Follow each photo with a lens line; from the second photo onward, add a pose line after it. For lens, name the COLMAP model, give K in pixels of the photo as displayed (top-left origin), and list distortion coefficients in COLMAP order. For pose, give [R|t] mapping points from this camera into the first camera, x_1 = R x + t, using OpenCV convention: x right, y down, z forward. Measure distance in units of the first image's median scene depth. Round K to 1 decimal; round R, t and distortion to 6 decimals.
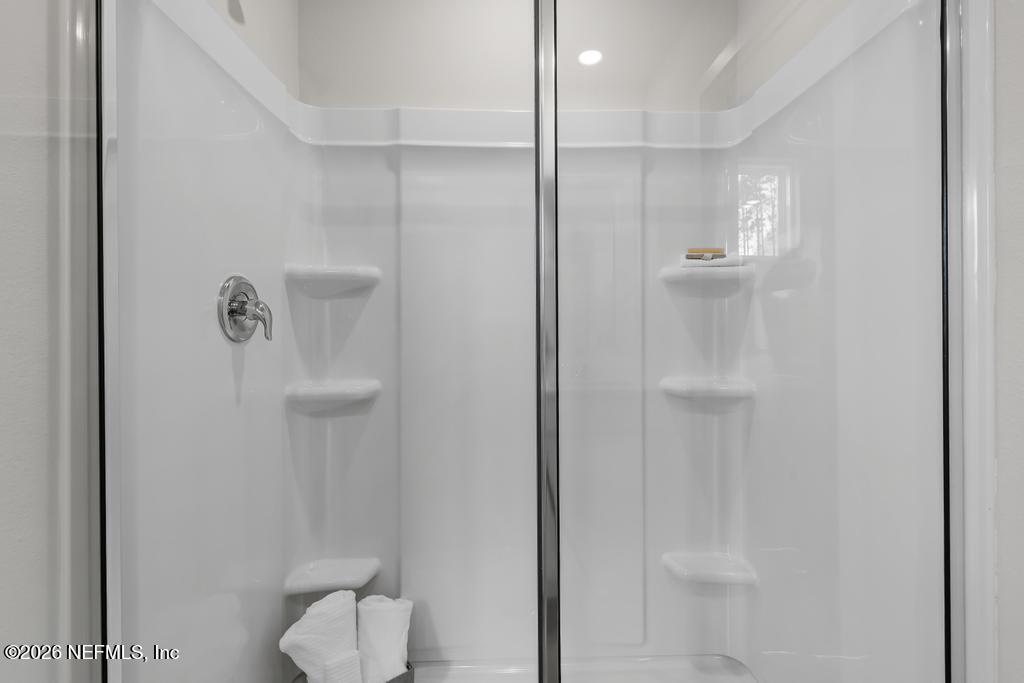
lens RADIAL K [[474.6, 0, 512.8], [0, 474.6, 335.4], [0, 0, 1]] dist [-0.005529, -0.000319]
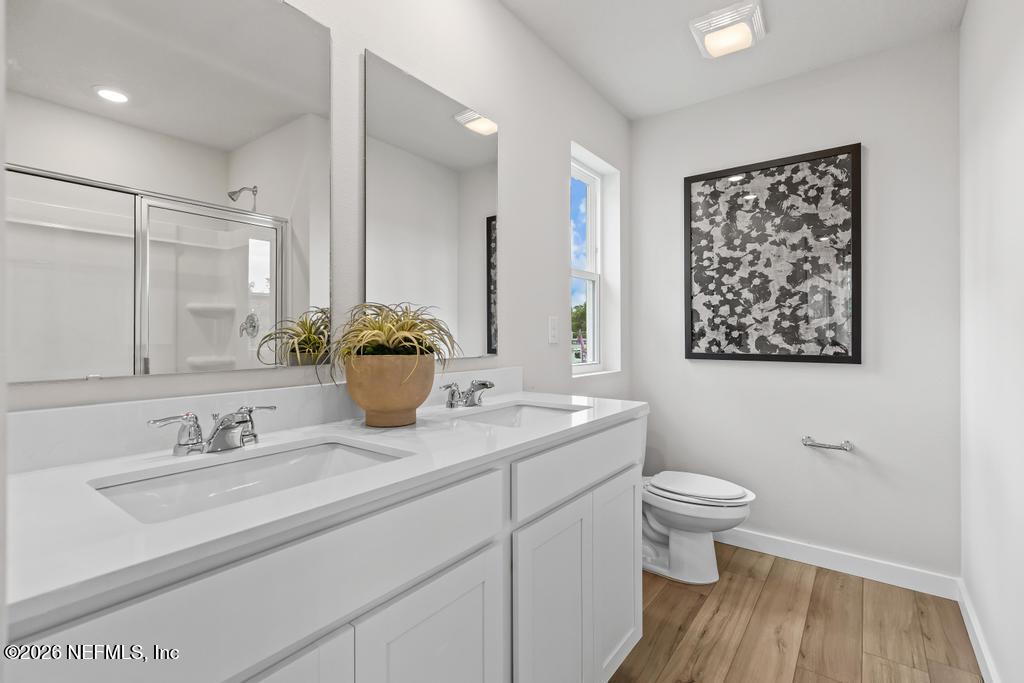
lens RADIAL K [[474.6, 0, 512.4], [0, 474.6, 335.8], [0, 0, 1]] dist [-0.005529, -0.000319]
pose [[0.603567, 0.005193, 0.797296, -0.453373], [-0.003821, 0.999986, -0.003621, 0.004502], [-0.797303, -0.000861, 0.603578, -1.321505]]
